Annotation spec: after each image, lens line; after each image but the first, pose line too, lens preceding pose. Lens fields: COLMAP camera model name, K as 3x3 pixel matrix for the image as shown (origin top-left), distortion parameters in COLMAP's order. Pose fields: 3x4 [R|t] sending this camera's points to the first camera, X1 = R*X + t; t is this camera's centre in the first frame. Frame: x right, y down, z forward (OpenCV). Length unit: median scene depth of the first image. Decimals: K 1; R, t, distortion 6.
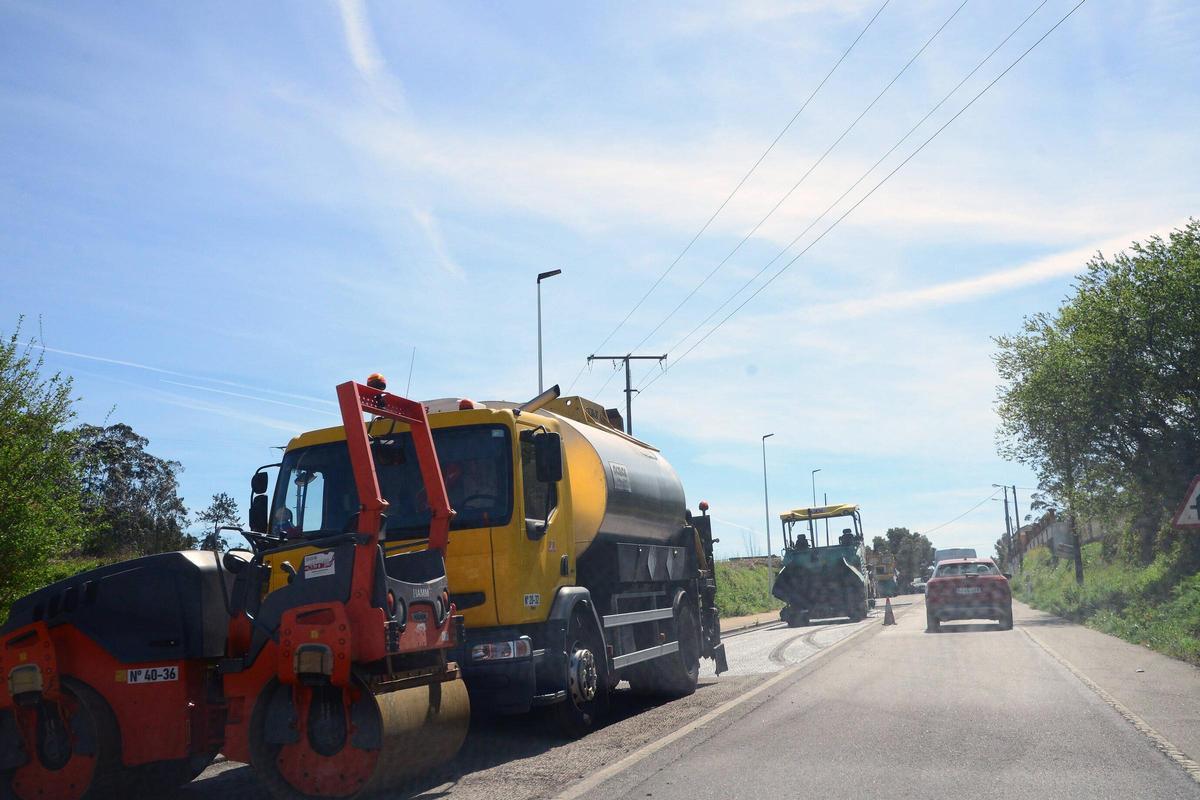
lens RADIAL K [[1462.2, 0, 600.0], [0, 1462.2, 400.0], [0, 0, 1]] dist [-0.018251, 0.017506]
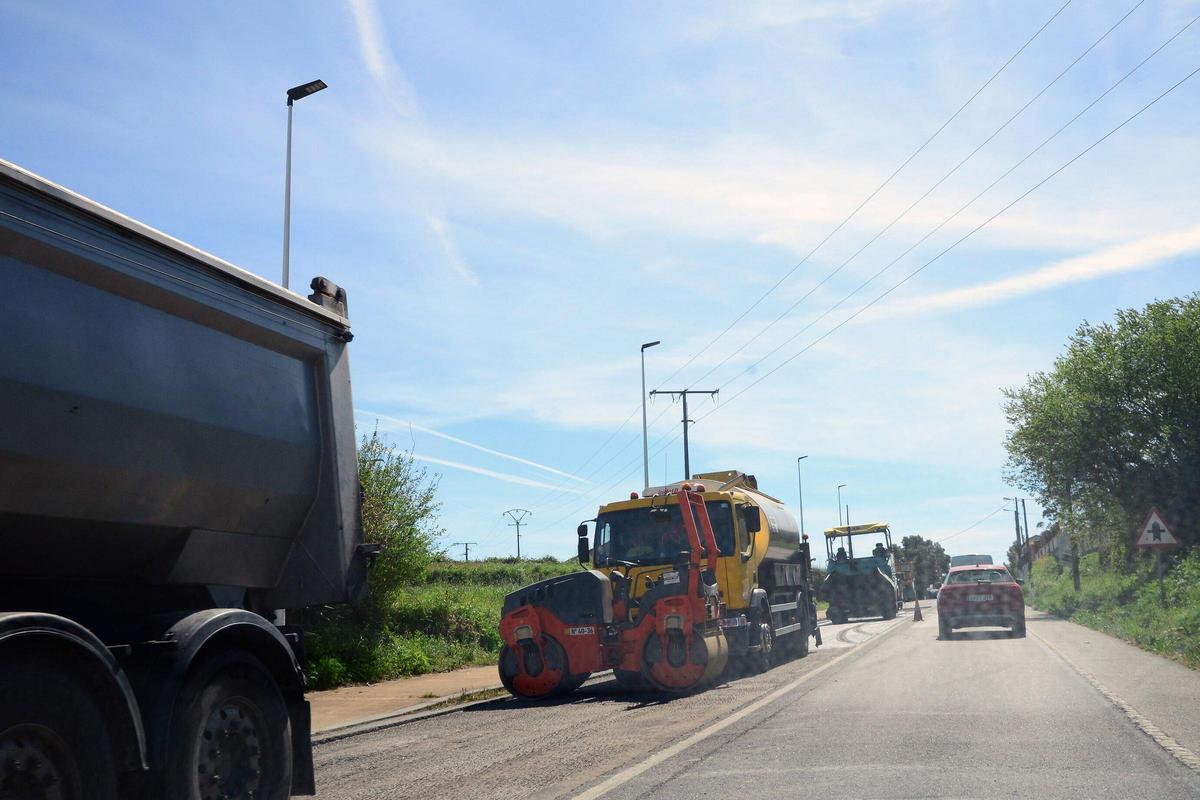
lens RADIAL K [[1462.2, 0, 600.0], [0, 1462.2, 400.0], [0, 0, 1]] dist [-0.018251, 0.017506]
pose [[0.999965, 0.001484, -0.008251, -0.055741], [-0.001513, 0.999993, -0.003560, -0.027258], [0.008246, 0.003572, 0.999960, -0.222985]]
